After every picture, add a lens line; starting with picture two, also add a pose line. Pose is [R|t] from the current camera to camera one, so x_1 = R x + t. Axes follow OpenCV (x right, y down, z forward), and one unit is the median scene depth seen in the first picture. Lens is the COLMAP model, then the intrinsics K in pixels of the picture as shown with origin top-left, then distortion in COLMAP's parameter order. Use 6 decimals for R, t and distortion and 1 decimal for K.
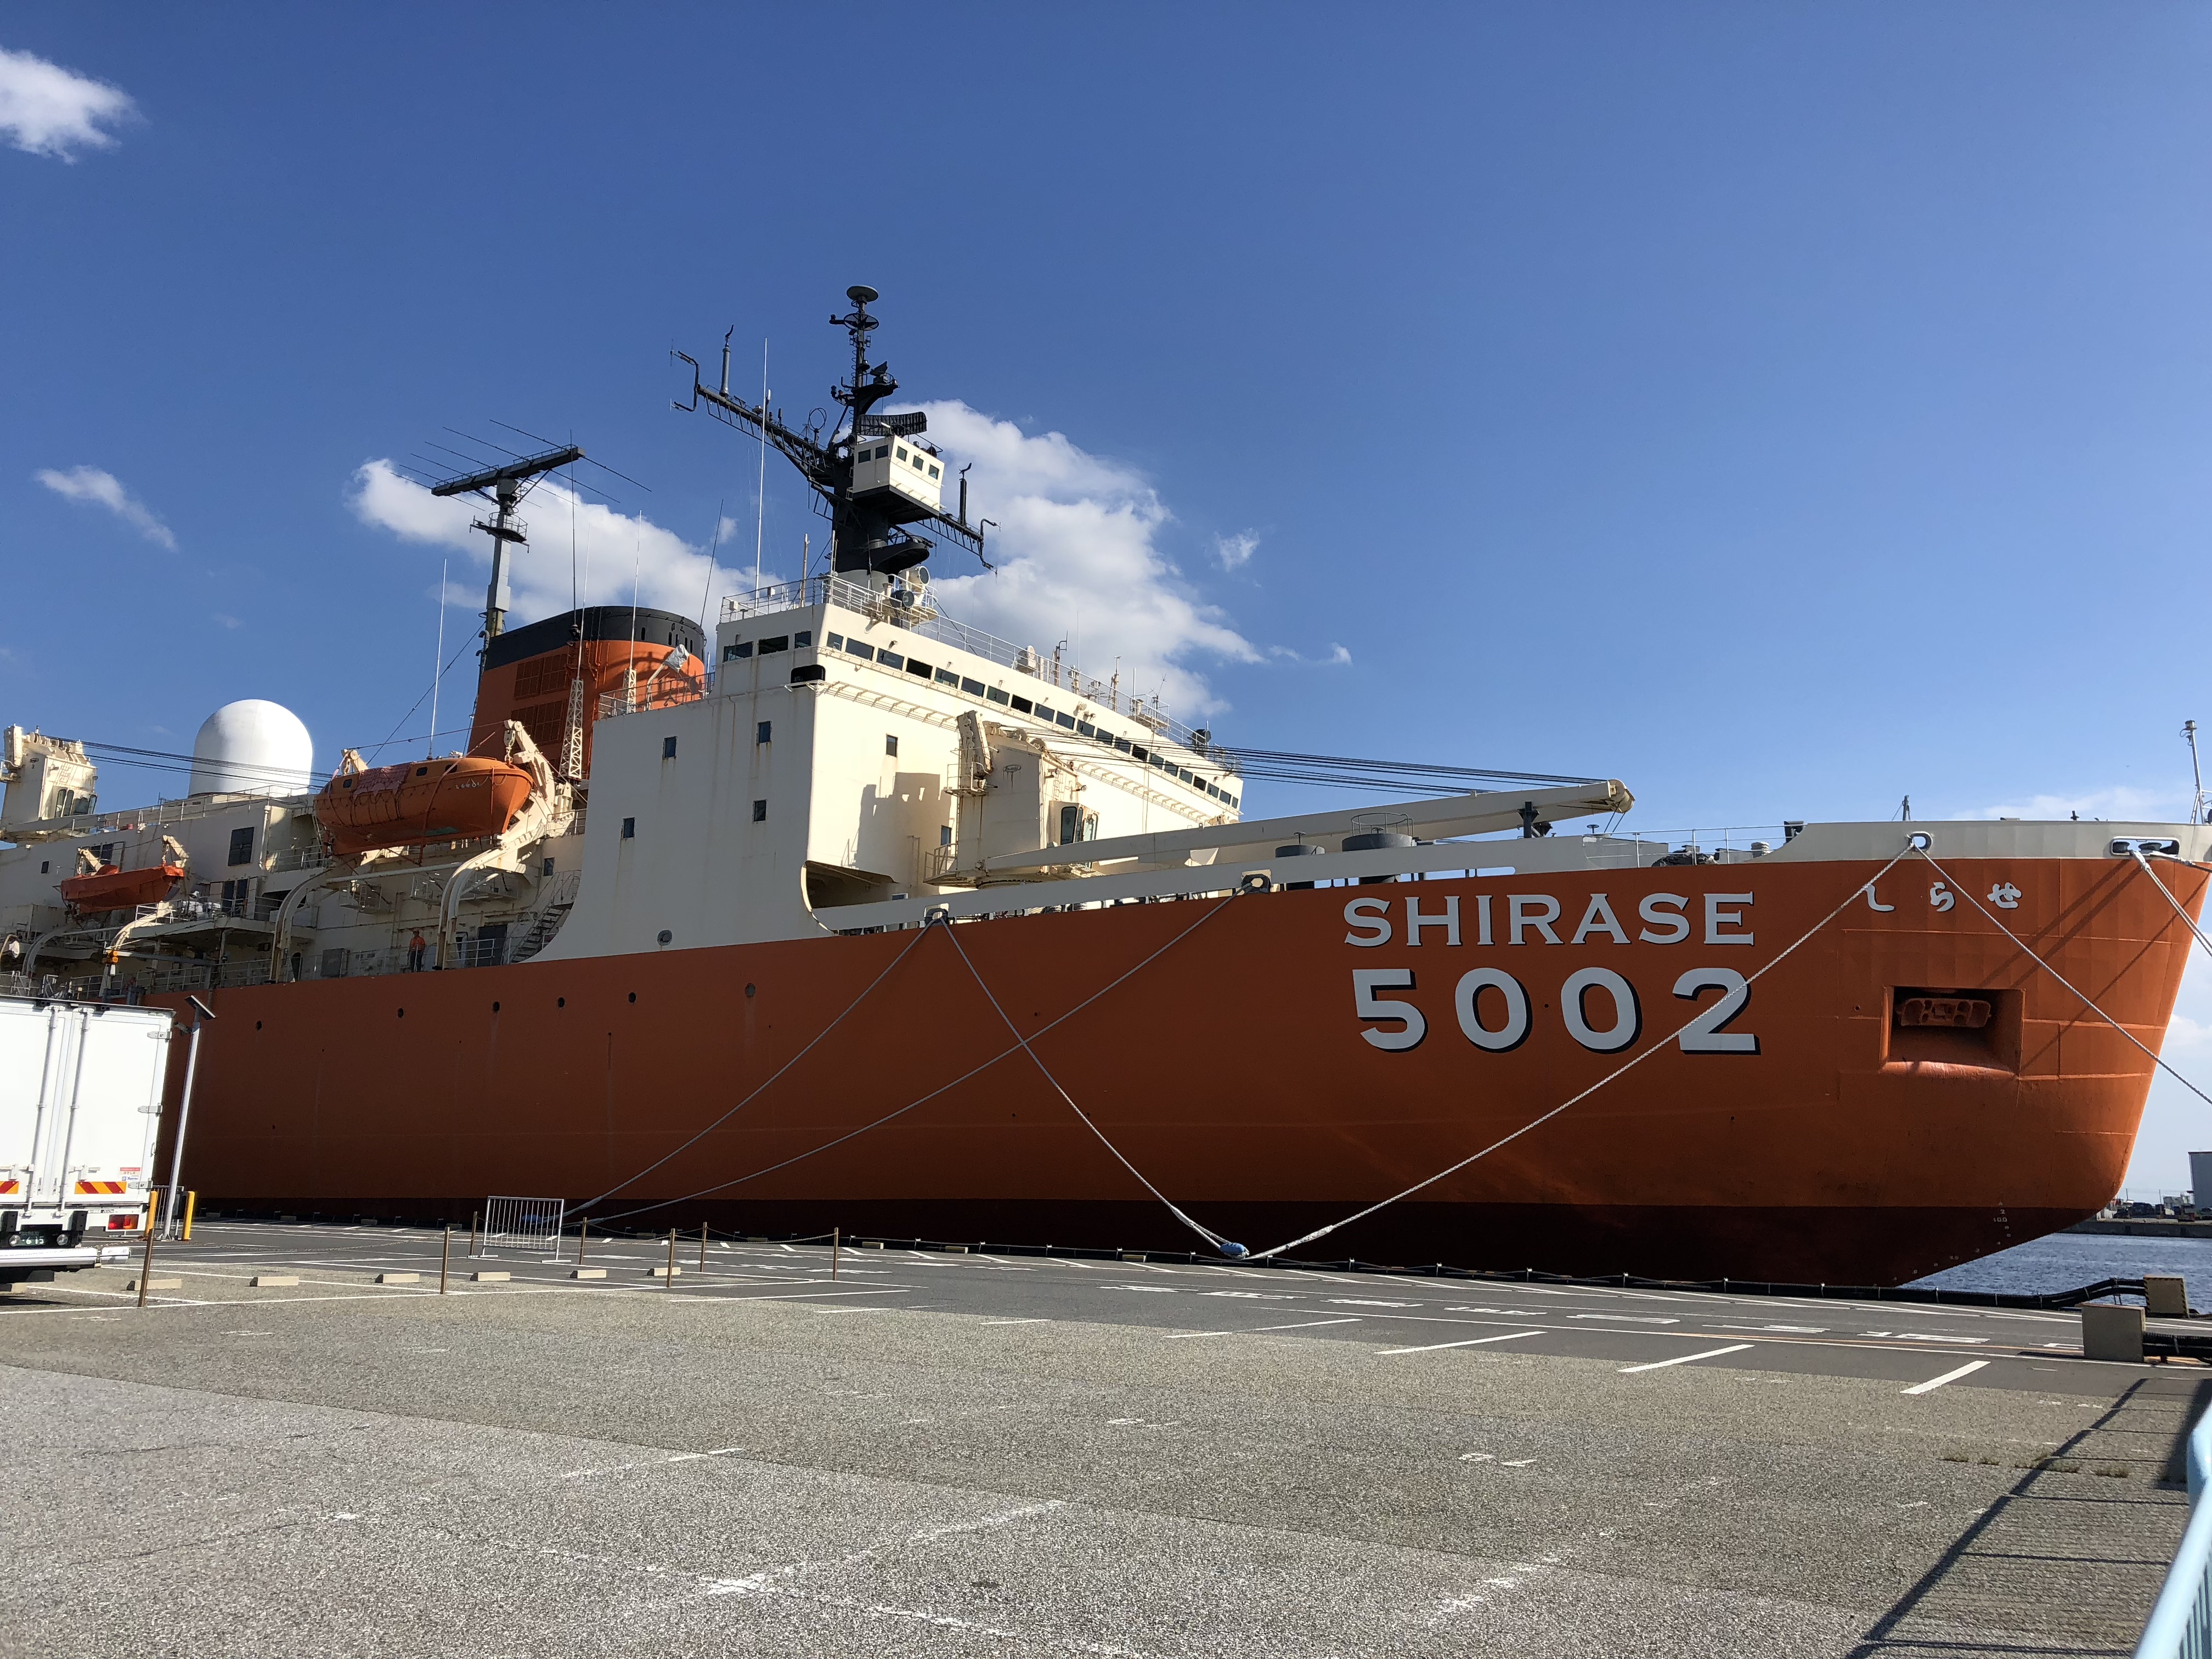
lens RADIAL K [[1861.2, 0, 1135.1], [0, 1861.2, 800.9], [0, 0, 1]] dist [0.161609, -0.566471]
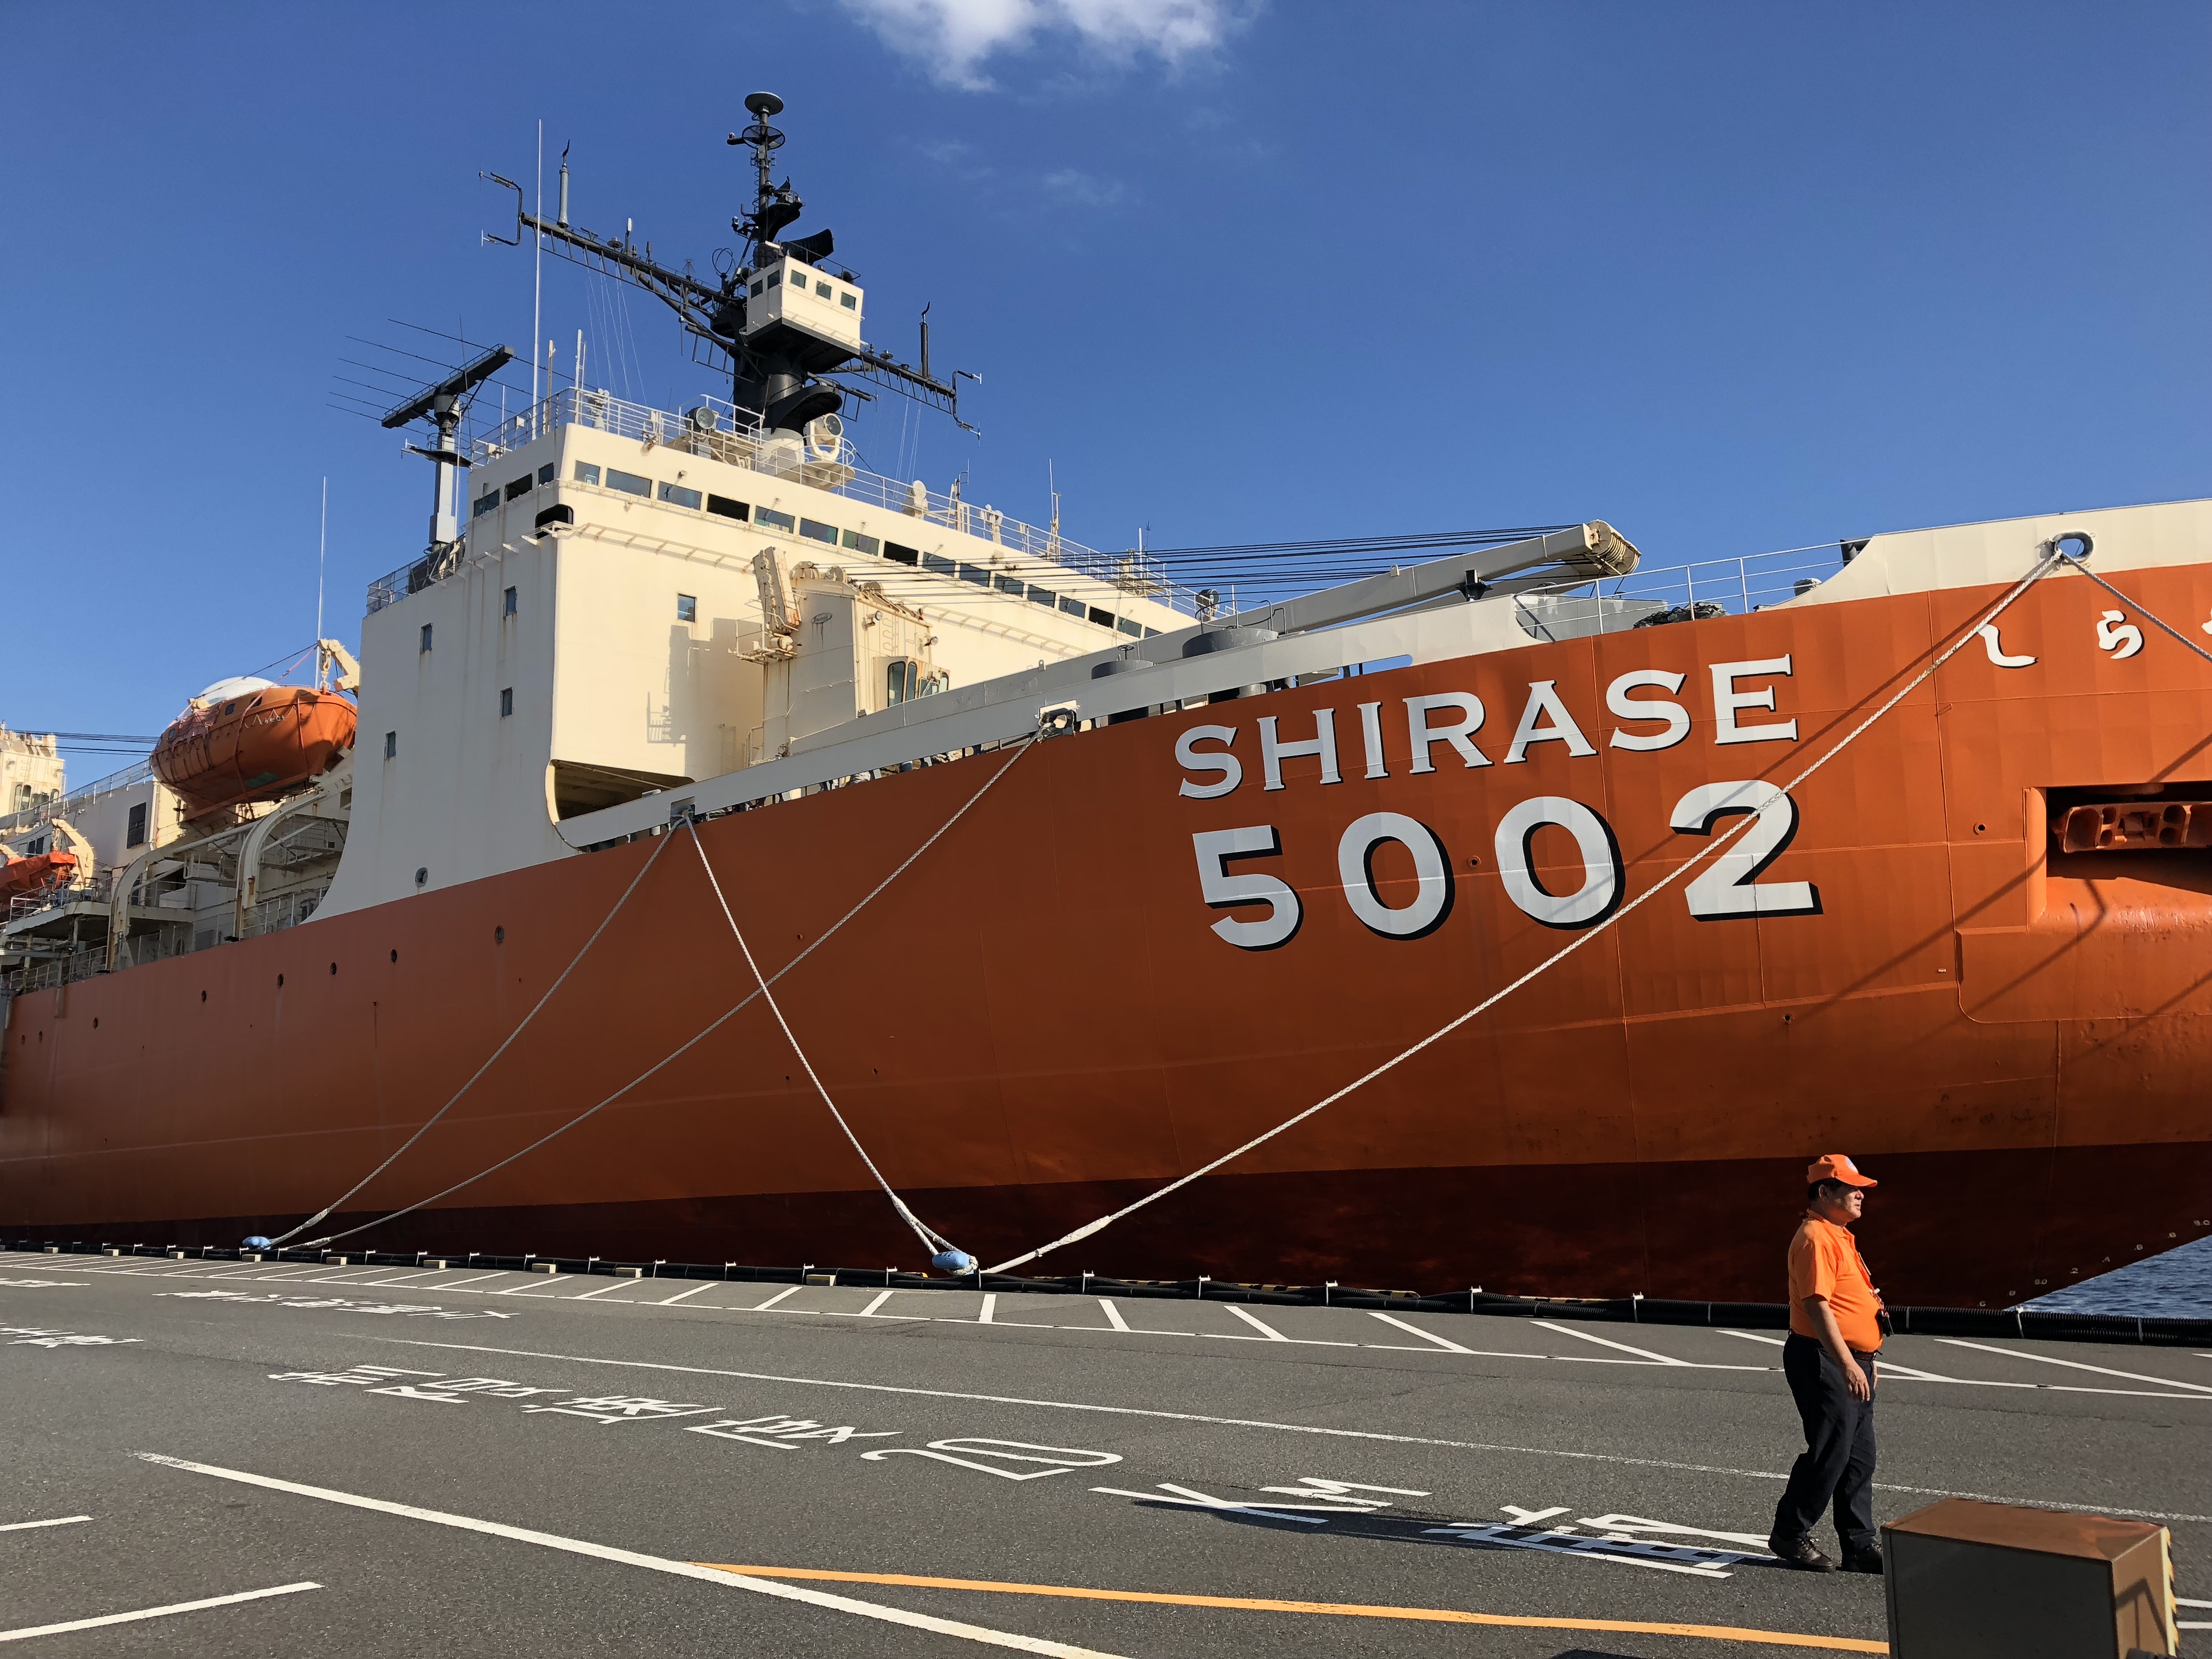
lens RADIAL K [[1818.7, 0, 1139.2], [0, 1818.7, 830.5], [0, 0, 1]] dist [0.125164, -0.282346]
pose [[0.983076, -0.076118, -0.166637, 0.207852], [0.080556, 0.996549, 0.020032, 0.074933], [0.164537, -0.033116, 0.985815, 0.352556]]
